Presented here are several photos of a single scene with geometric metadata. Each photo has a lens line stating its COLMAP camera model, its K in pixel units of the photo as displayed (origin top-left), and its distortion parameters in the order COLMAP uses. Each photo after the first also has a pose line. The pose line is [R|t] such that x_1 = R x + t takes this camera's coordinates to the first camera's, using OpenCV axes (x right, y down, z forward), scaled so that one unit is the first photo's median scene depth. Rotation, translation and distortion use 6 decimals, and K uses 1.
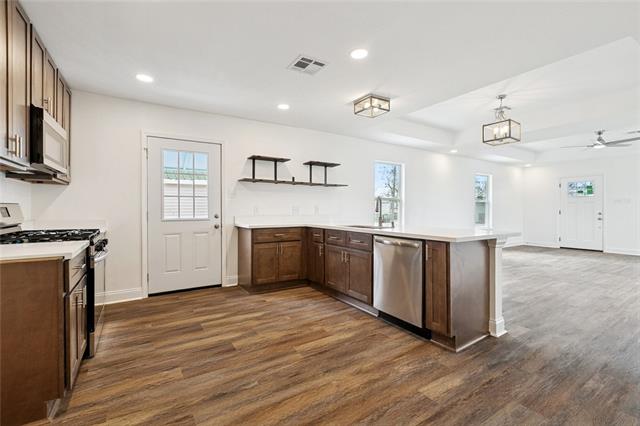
lens RADIAL K [[287.2, 0, 319.9], [0, 287.2, 211.1], [0, 0, 1]] dist [0.003588, -0.002383]
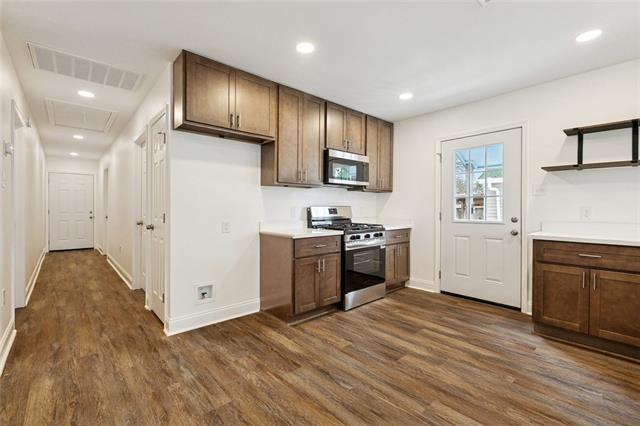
lens RADIAL K [[287.2, 0, 316.7], [0, 287.2, 211.2], [0, 0, 1]] dist [0.003588, -0.002383]
pose [[0.152472, 0.010385, -0.988253, 0.447222], [-0.013891, 0.999869, 0.008364, -0.007108], [0.988210, 0.012453, 0.152596, 0.451023]]
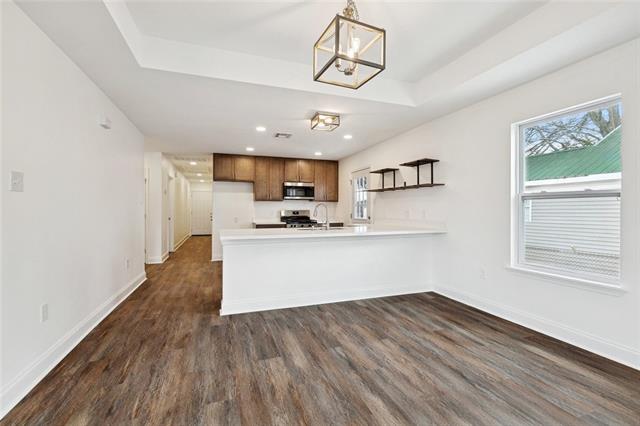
lens RADIAL K [[287.2, 0, 317.0], [0, 287.2, 209.3], [0, 0, 1]] dist [0.003588, -0.002383]
pose [[-0.229939, -0.002246, -0.973202, 1.494908], [-0.009754, 0.999952, -0.000003, -0.029413], [0.973156, 0.009491, -0.229950, 1.437289]]
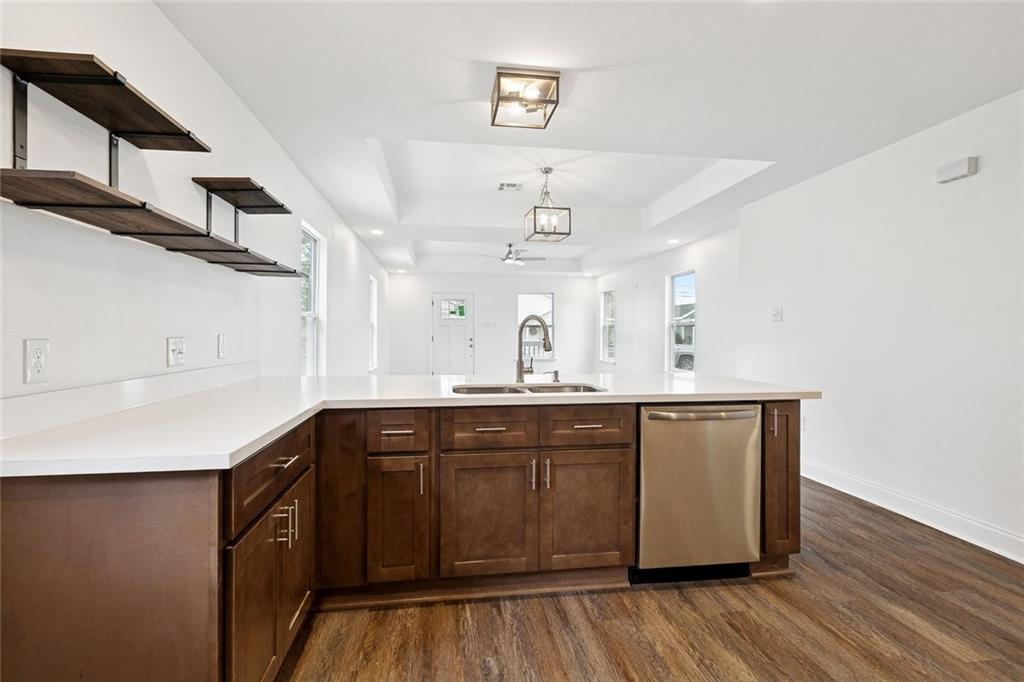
lens RADIAL K [[459.4, 0, 509.1], [0, 459.4, 341.9], [0, 0, 1]] dist [0.003588, -0.002383]
pose [[0.410835, -0.020313, 0.911484, -0.518138], [0.003796, 0.999781, 0.020570, -0.028846], [-0.911702, -0.004991, 0.410822, 0.865692]]
